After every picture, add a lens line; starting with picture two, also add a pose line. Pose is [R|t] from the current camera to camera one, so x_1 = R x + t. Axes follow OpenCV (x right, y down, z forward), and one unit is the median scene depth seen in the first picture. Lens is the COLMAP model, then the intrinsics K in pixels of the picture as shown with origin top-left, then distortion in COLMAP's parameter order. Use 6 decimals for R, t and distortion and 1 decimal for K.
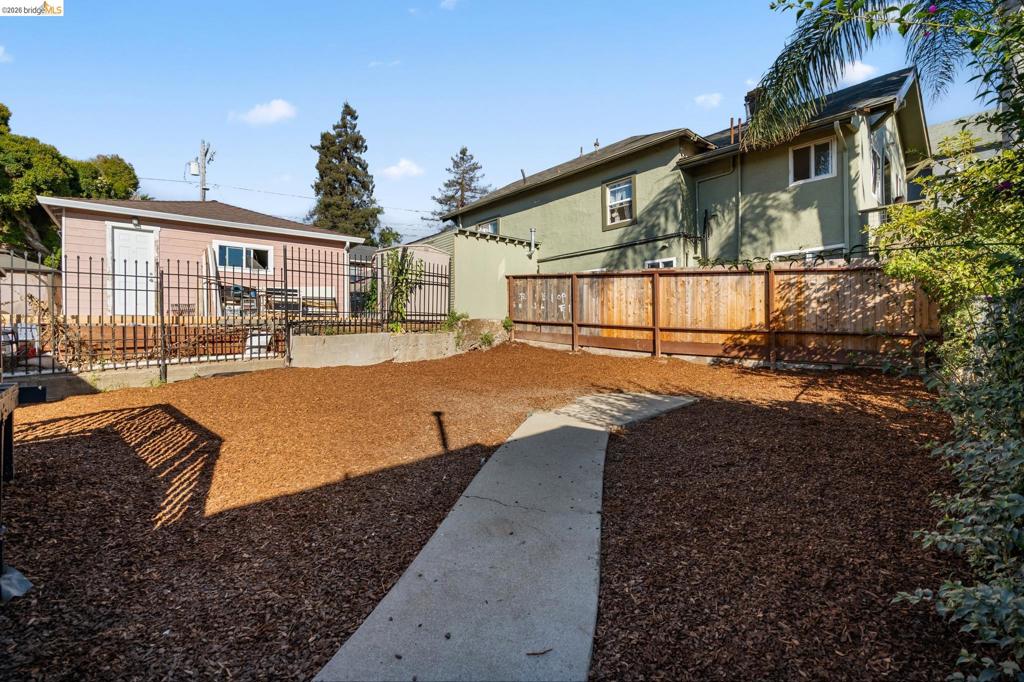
lens RADIAL K [[466.7, 0, 512.0], [0, 466.7, 341.0], [0, 0, 1]] dist [-0.000675, 0.000860]
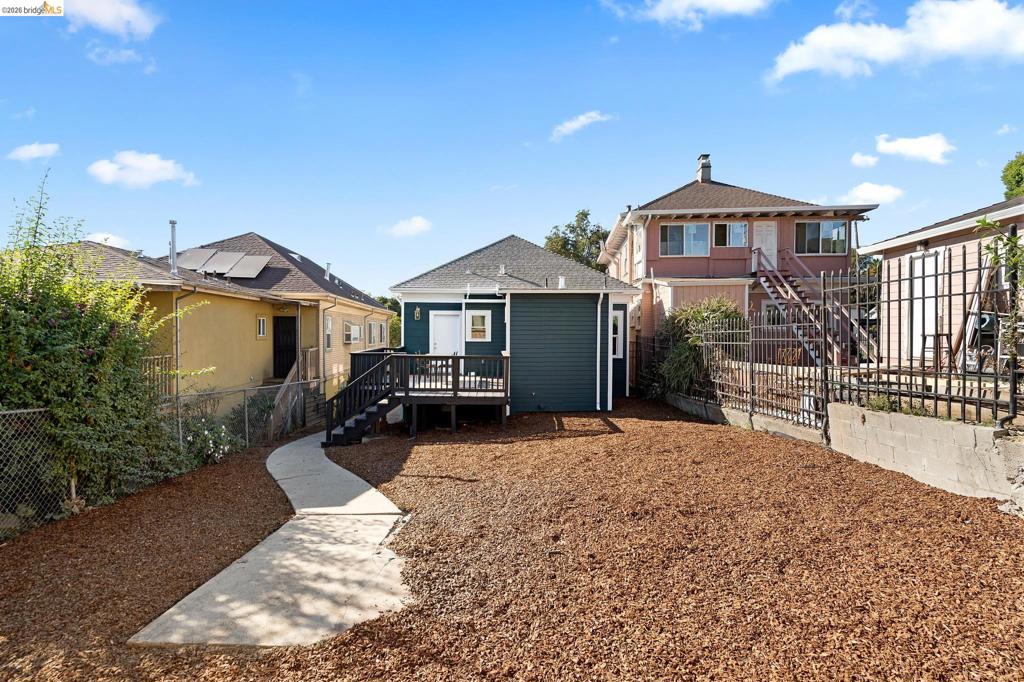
lens RADIAL K [[466.7, 0, 512.0], [0, 466.7, 341.0], [0, 0, 1]] dist [-0.000675, 0.000860]
pose [[-0.685398, 0.021899, -0.727840, 0.275406], [0.004856, 0.999663, 0.025505, -0.096498], [0.728153, 0.013947, -0.685273, 0.903711]]
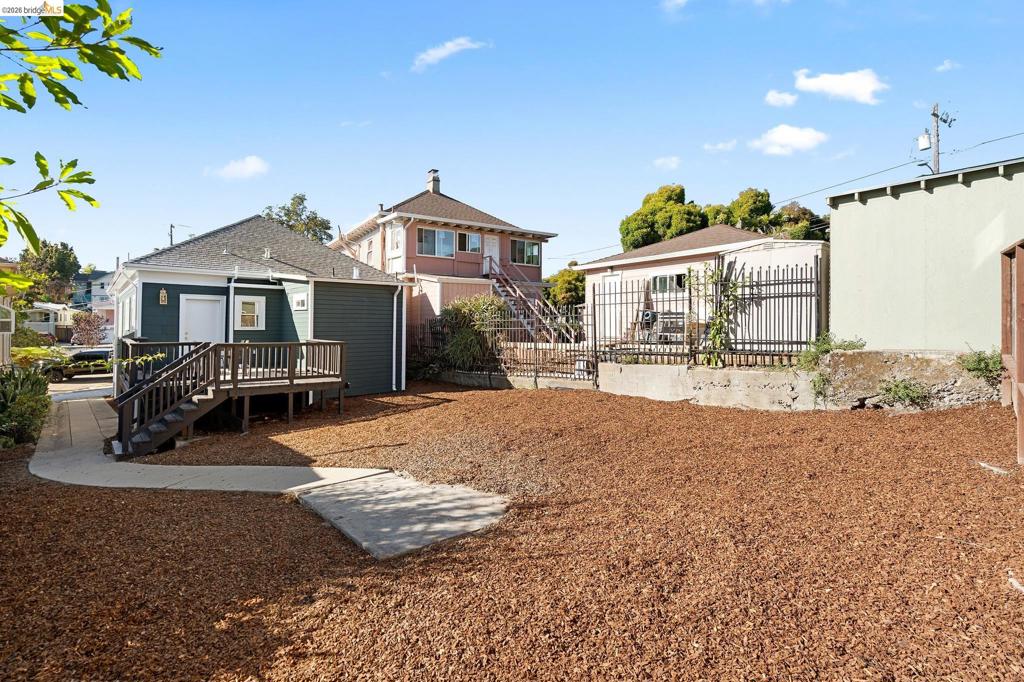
lens RADIAL K [[478.3, 0, 511.0], [0, 478.3, 319.4], [0, 0, 1]] dist [-0.003637, -0.000011]
pose [[-0.064310, -0.000648, -0.997930, 0.556613], [-0.003671, 0.999993, -0.000413, -0.091773], [0.997923, 0.003637, -0.064311, 0.691530]]
